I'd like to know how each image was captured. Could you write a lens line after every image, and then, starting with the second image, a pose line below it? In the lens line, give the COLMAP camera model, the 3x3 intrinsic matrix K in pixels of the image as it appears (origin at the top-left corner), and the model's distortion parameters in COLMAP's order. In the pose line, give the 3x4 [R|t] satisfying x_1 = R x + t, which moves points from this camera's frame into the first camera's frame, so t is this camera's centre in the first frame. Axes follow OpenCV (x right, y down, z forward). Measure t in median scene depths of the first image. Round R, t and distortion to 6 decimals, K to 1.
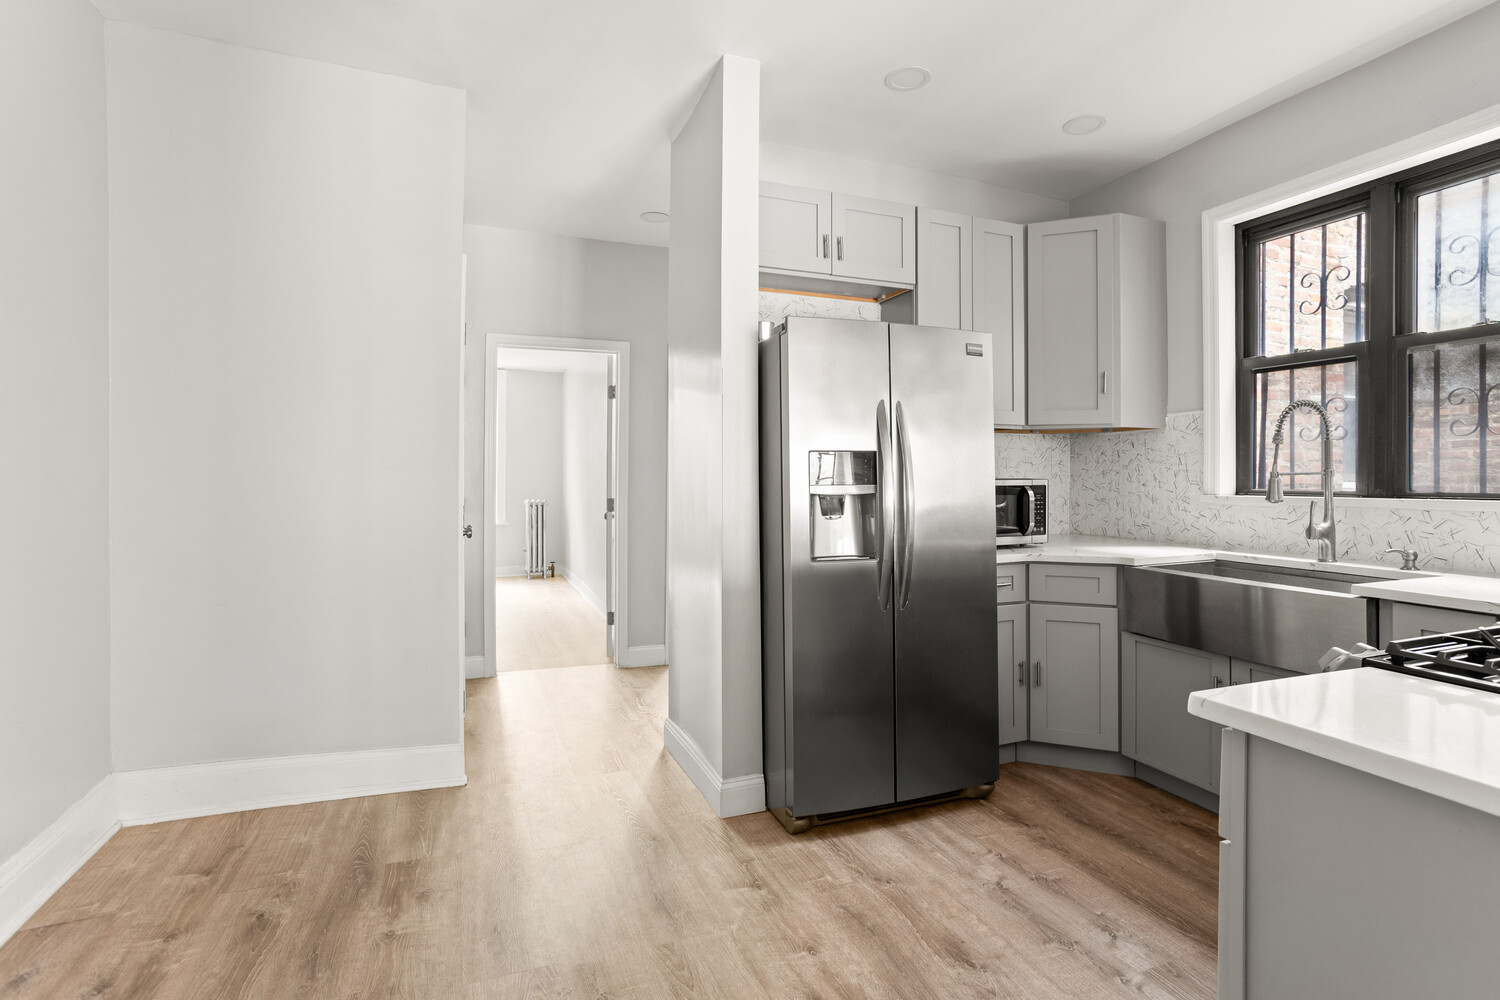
lens RADIAL K [[743.0, 0, 751.3], [0, 743.0, 468.3], [0, 0, 1]] dist [-0.021722, 0.000516]
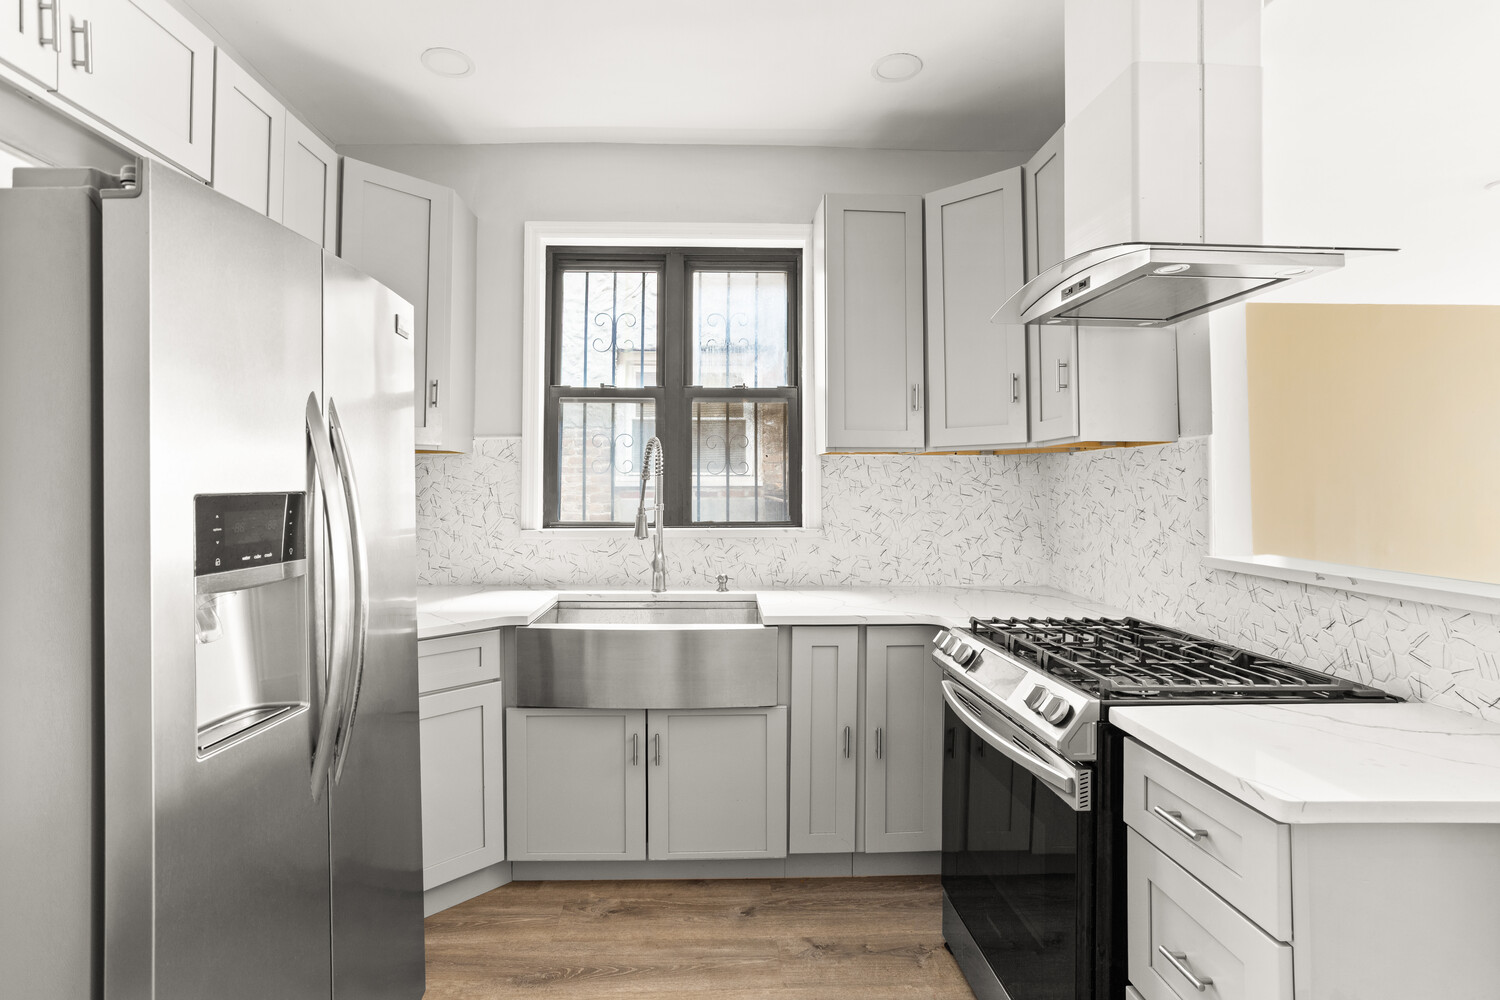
lens RADIAL K [[743.0, 0, 751.3], [0, 743.0, 468.3], [0, 0, 1]] dist [-0.021722, 0.000516]
pose [[0.329182, 0.021420, 0.944023, -0.179639], [-0.015401, 0.999731, -0.017314, -0.032086], [-0.944141, -0.008840, 0.329424, 0.485142]]
